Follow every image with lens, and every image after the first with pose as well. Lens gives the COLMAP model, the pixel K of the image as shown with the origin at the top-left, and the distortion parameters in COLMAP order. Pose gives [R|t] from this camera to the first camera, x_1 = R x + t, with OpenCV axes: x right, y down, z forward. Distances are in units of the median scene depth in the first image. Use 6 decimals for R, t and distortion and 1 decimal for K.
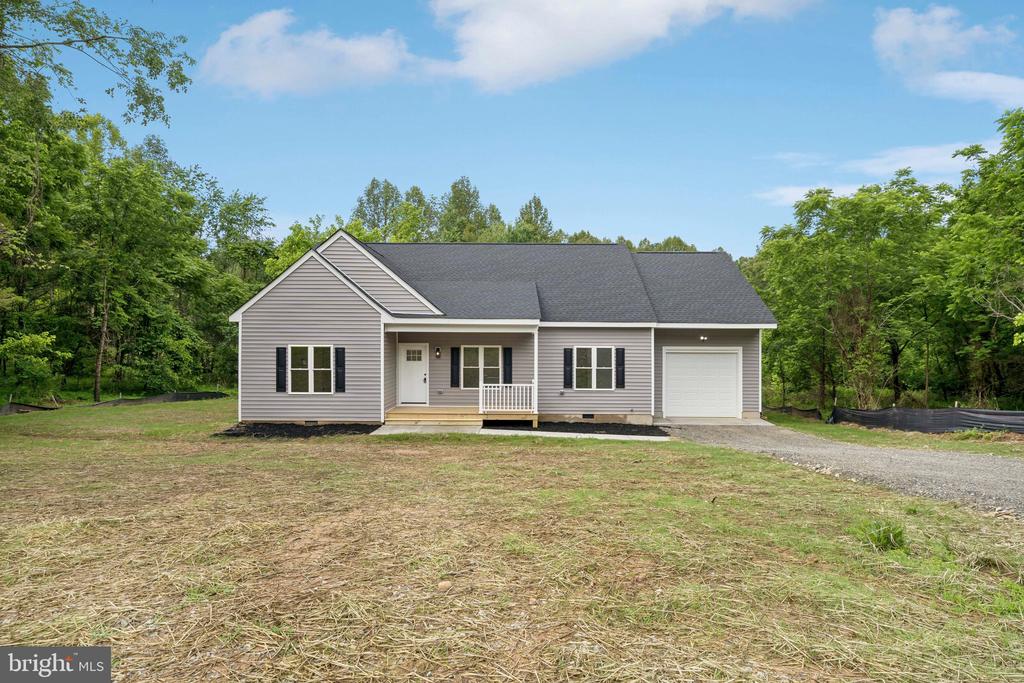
lens RADIAL K [[573.2, 0, 511.8], [0, 573.2, 359.3], [0, 0, 1]] dist [0.003923, 0.001610]
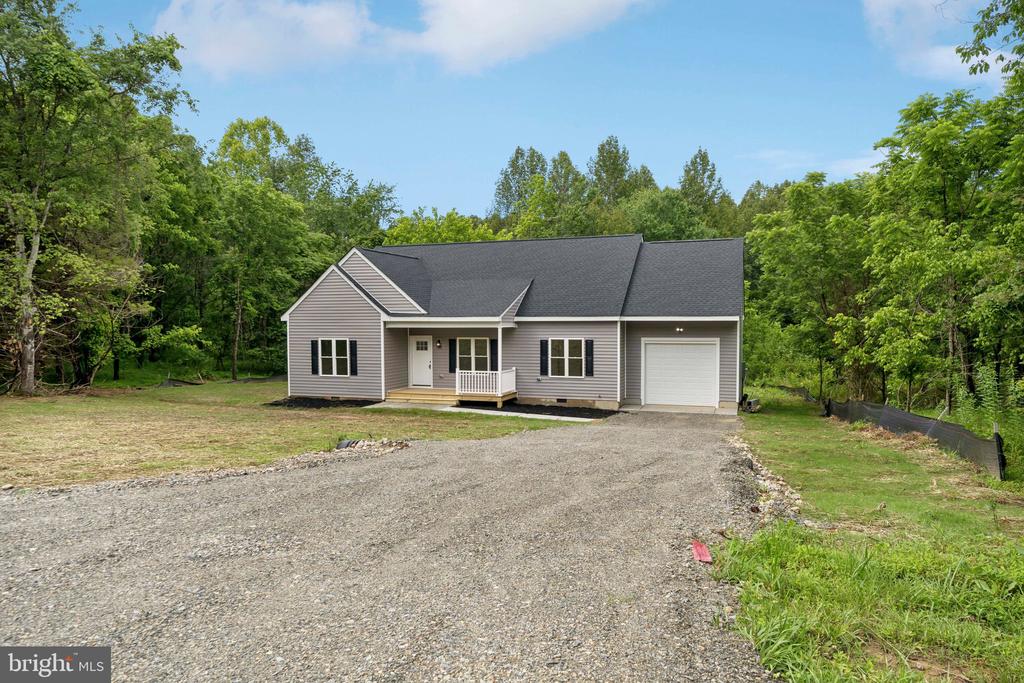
lens RADIAL K [[696.6, 0, 512.9], [0, 696.6, 377.3], [0, 0, 1]] dist [0.001509, 0.000092]
pose [[0.941580, 0.018558, -0.336278, 0.502472], [0.000408, 0.998417, 0.056240, -0.023035], [0.336790, -0.053092, 0.940082, -0.310821]]
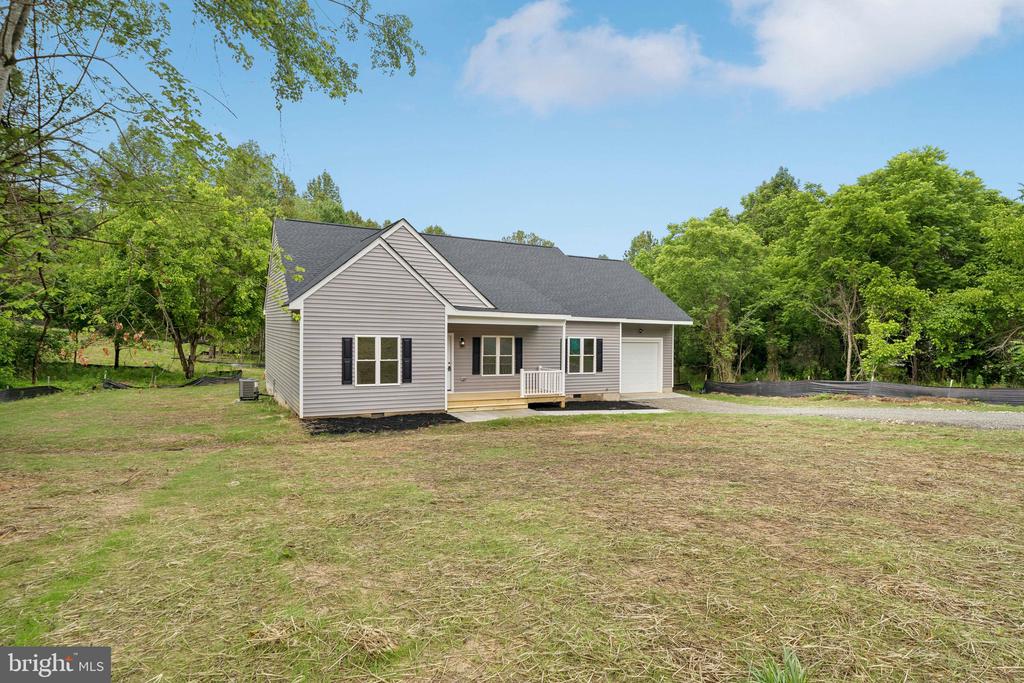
lens RADIAL K [[569.1, 0, 512.0], [0, 569.1, 341.5], [0, 0, 1]] dist [0.000697, 0.000049]
pose [[0.875877, 0.002373, 0.482528, -0.553778], [-0.004345, 0.999986, 0.002968, -0.016408], [-0.482514, -0.004696, 0.875876, 0.036117]]
